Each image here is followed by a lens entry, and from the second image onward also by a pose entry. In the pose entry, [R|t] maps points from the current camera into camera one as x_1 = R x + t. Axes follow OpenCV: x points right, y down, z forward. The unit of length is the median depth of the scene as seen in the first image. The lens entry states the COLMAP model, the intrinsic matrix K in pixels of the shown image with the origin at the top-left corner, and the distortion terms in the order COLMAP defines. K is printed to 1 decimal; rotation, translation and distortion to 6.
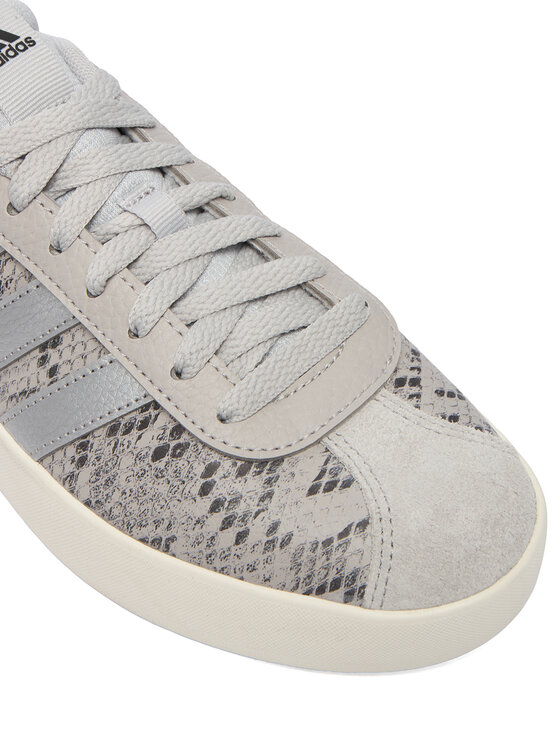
lens RADIAL K [[1621.8, 0, 280.0], [0, 1621.8, 373.0], [0, 0, 1]] dist [0.003409, -0.044327]
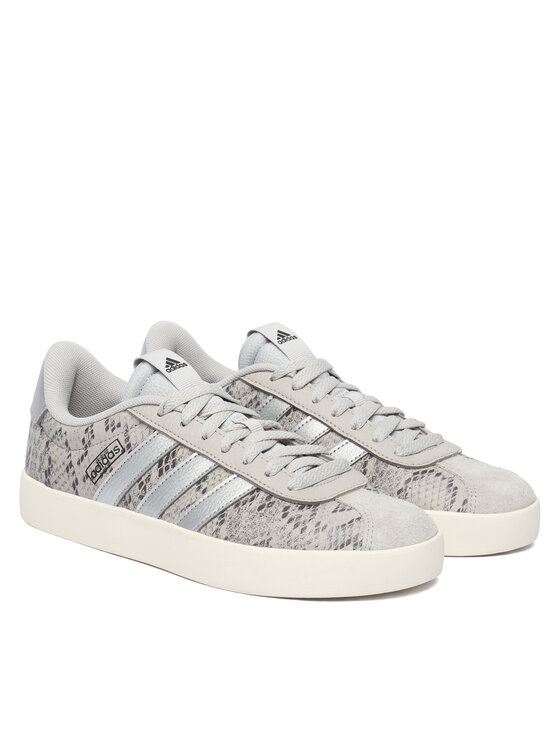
lens RADIAL K [[2468.8, 0, 280.0], [0, 2468.8, 373.0], [0, 0, 1]] dist [-0.041101, -0.175937]
pose [[0.994772, -0.009591, 0.101670, -0.386304], [0.064505, 0.830843, -0.552756, 1.739072], [-0.079171, 0.556424, 0.827118, -1.838789]]
